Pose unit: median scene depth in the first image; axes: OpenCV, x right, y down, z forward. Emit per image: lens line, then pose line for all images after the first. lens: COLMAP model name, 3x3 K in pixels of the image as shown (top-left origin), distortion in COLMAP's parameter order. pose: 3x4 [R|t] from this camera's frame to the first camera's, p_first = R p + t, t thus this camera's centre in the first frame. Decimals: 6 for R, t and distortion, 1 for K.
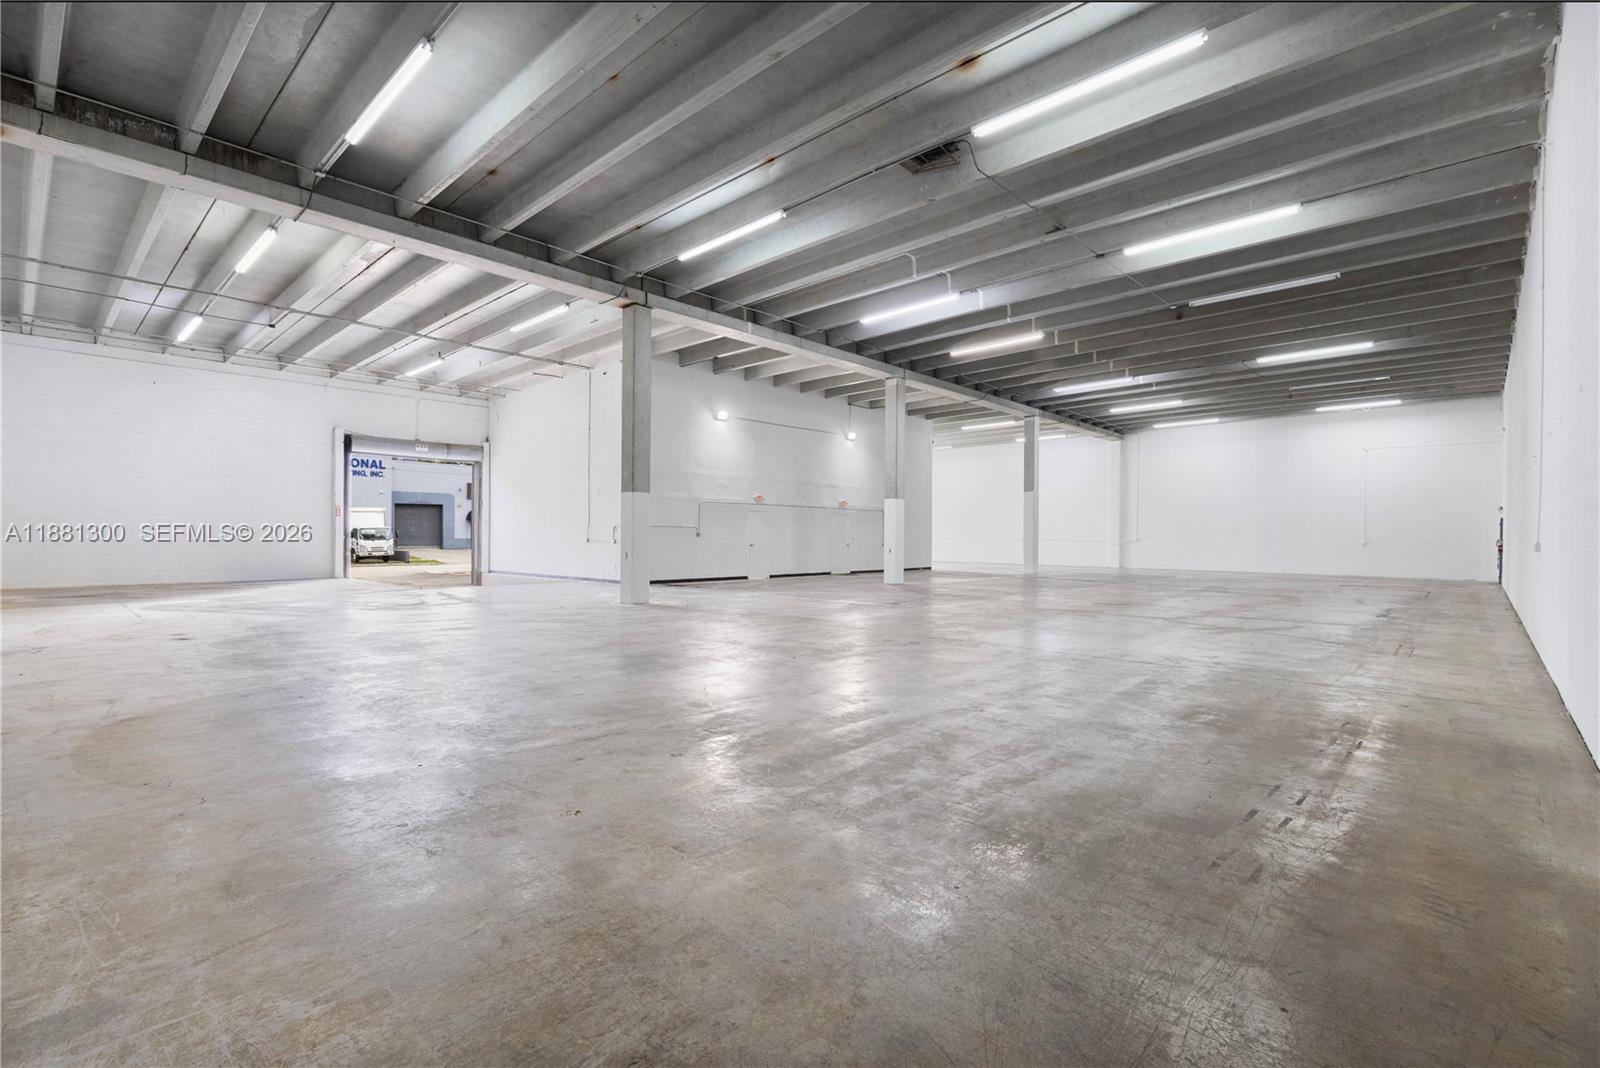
lens RADIAL K [[738.5, 0, 797.3], [0, 738.5, 541.1], [0, 0, 1]] dist [0.000194, 0.000169]
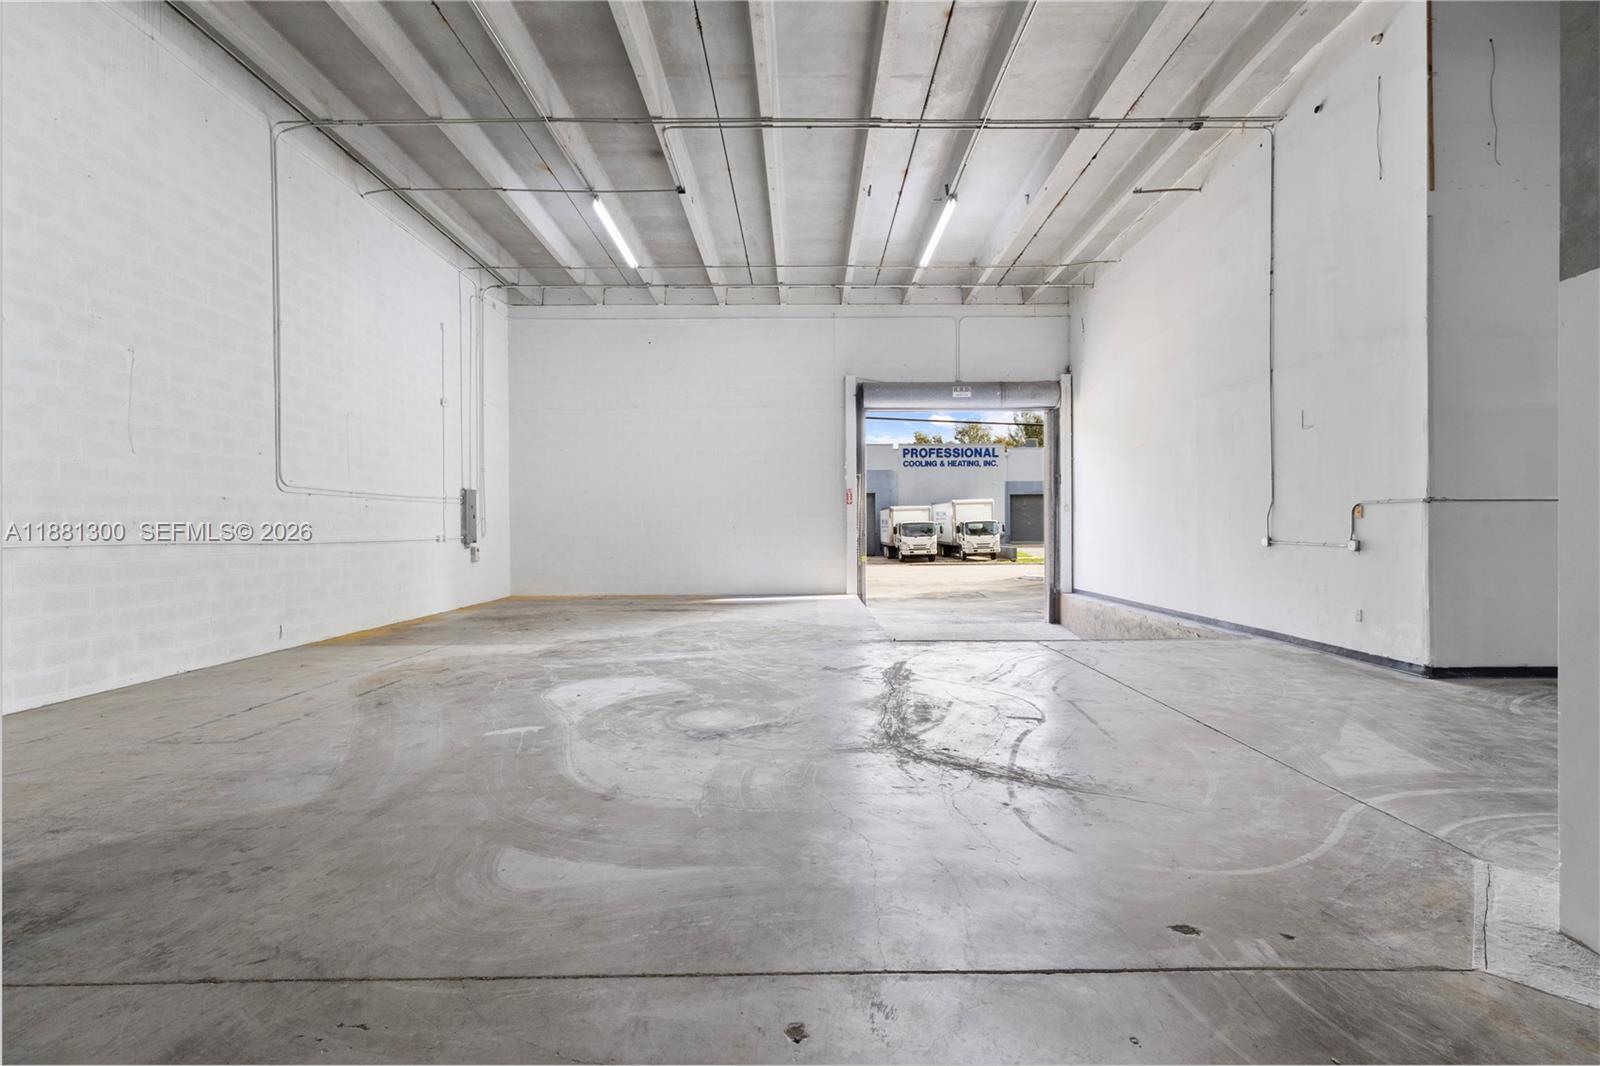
lens RADIAL K [[748.0, 0, 797.7], [0, 748.0, 524.3], [0, 0, 1]] dist [0.001976, 0.000576]
pose [[0.686588, -0.012411, -0.726941, -0.132383], [0.002898, 0.999893, -0.014334, -0.004557], [0.727041, 0.007735, 0.686550, 0.428765]]
